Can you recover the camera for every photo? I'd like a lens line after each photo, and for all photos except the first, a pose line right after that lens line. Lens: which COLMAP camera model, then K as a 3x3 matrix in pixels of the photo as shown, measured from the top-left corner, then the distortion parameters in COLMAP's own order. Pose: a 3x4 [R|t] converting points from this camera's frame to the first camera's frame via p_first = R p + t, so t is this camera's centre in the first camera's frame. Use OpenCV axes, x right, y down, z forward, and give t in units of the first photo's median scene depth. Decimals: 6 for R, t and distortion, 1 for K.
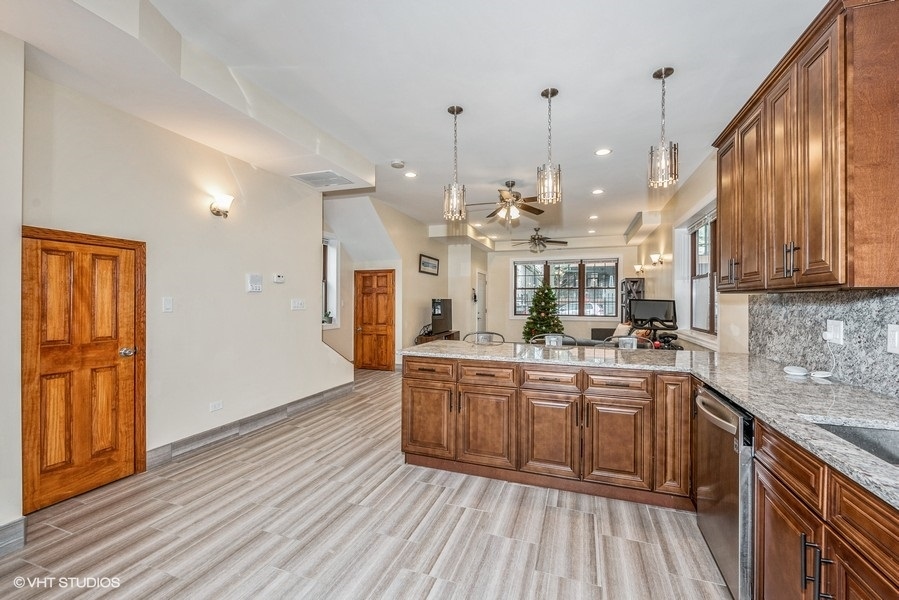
lens RADIAL K [[360.8, 0, 449.5], [0, 360.8, 300.0], [0, 0, 1]] dist [-0.003044, -0.000209]
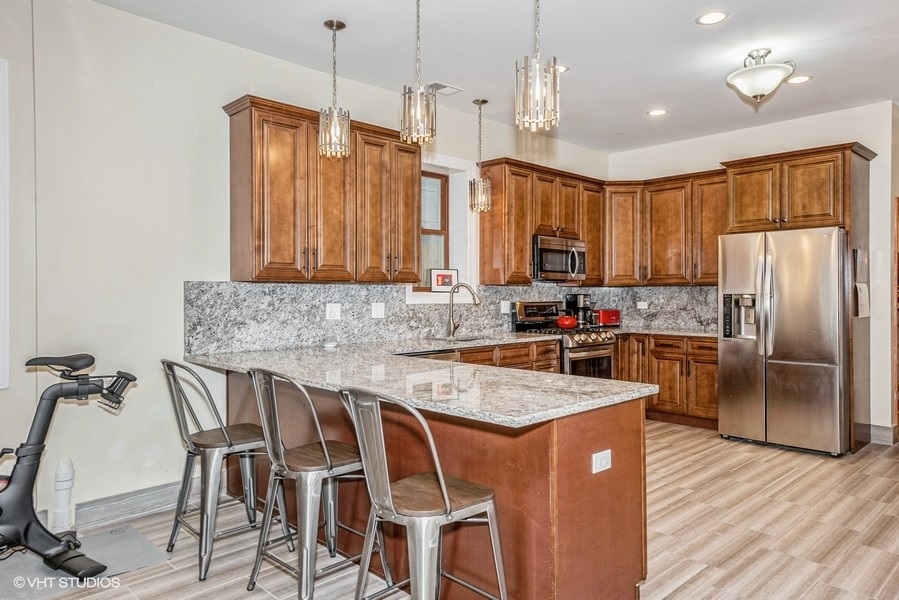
lens RADIAL K [[622.2, 0, 449.5], [0, 622.2, 300.0], [0, 0, 1]] dist [0.004313, 0.000698]
pose [[-0.902188, -0.007834, 0.431271, -0.325611], [-0.003634, 0.999938, 0.010563, 0.012281], [-0.431327, 0.007962, -0.902161, 2.418100]]
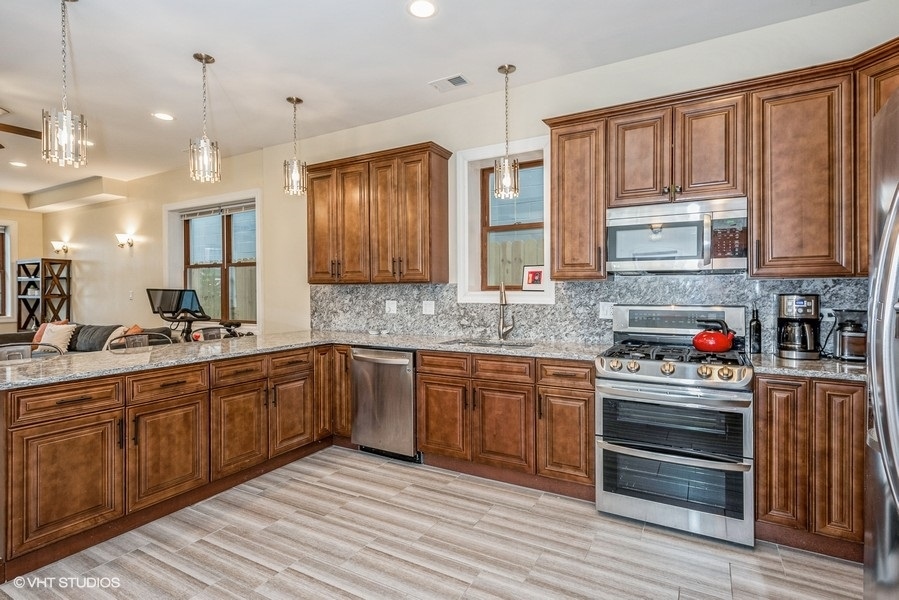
lens RADIAL K [[459.9, 0, 449.5], [0, 459.9, 300.0], [0, 0, 1]] dist [-0.001355, 0.000127]
pose [[0.171383, -0.026169, 0.984857, -0.909244], [0.003248, 0.999657, 0.025997, -0.003926], [-0.985199, -0.001257, 0.171410, 0.255300]]
